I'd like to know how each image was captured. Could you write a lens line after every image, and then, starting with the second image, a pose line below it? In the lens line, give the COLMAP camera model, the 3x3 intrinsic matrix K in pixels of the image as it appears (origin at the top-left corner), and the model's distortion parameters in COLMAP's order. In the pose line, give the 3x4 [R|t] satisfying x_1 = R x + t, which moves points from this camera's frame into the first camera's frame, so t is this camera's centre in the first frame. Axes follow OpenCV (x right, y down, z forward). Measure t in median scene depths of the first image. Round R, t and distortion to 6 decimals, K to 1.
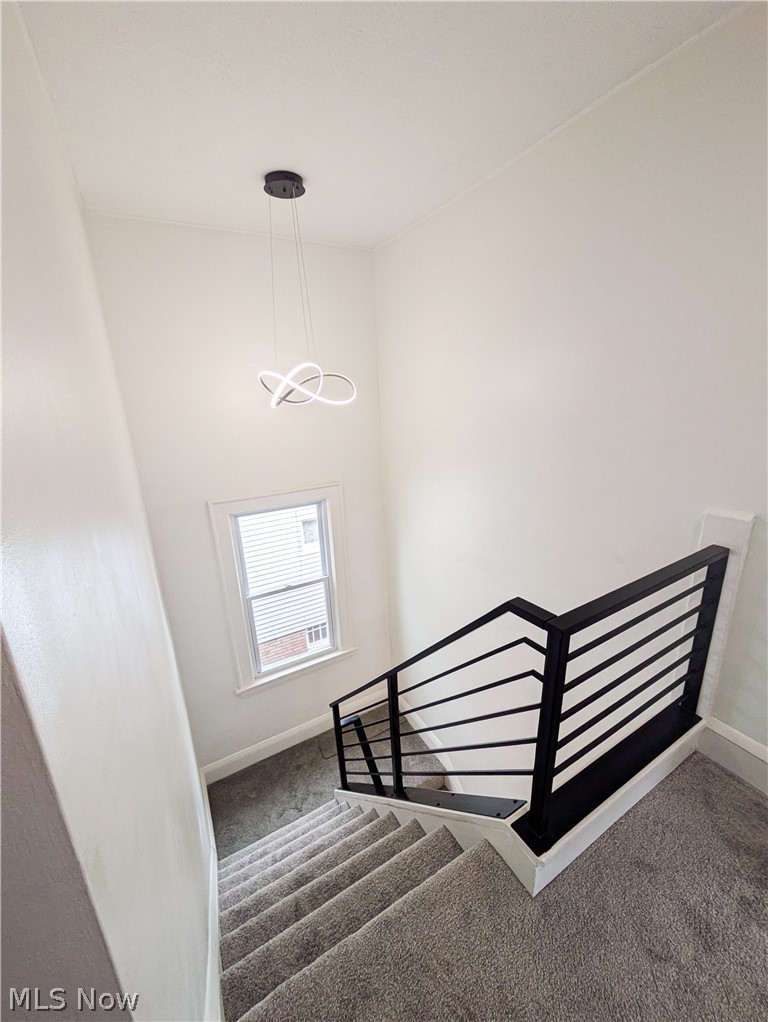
lens RADIAL K [[403.1, 0, 384.0], [0, 403.1, 511.0], [0, 0, 1]] dist [0.003643, -0.000195]
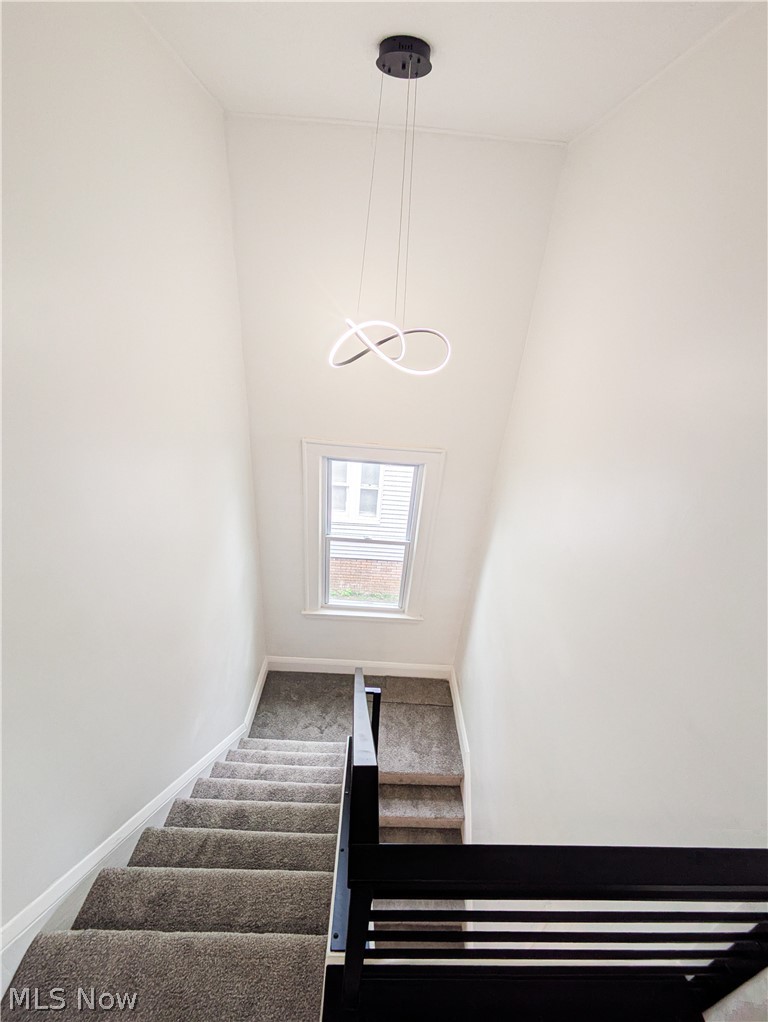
lens RADIAL K [[405.0, 0, 387.4], [0, 405.0, 510.7], [0, 0, 1]] dist [0.003509, 0.000370]
pose [[0.865948, 0.324308, -0.380733, 0.168171], [-0.245329, 0.938824, 0.241708, -0.136134], [0.435830, -0.115902, 0.892535, 0.152833]]
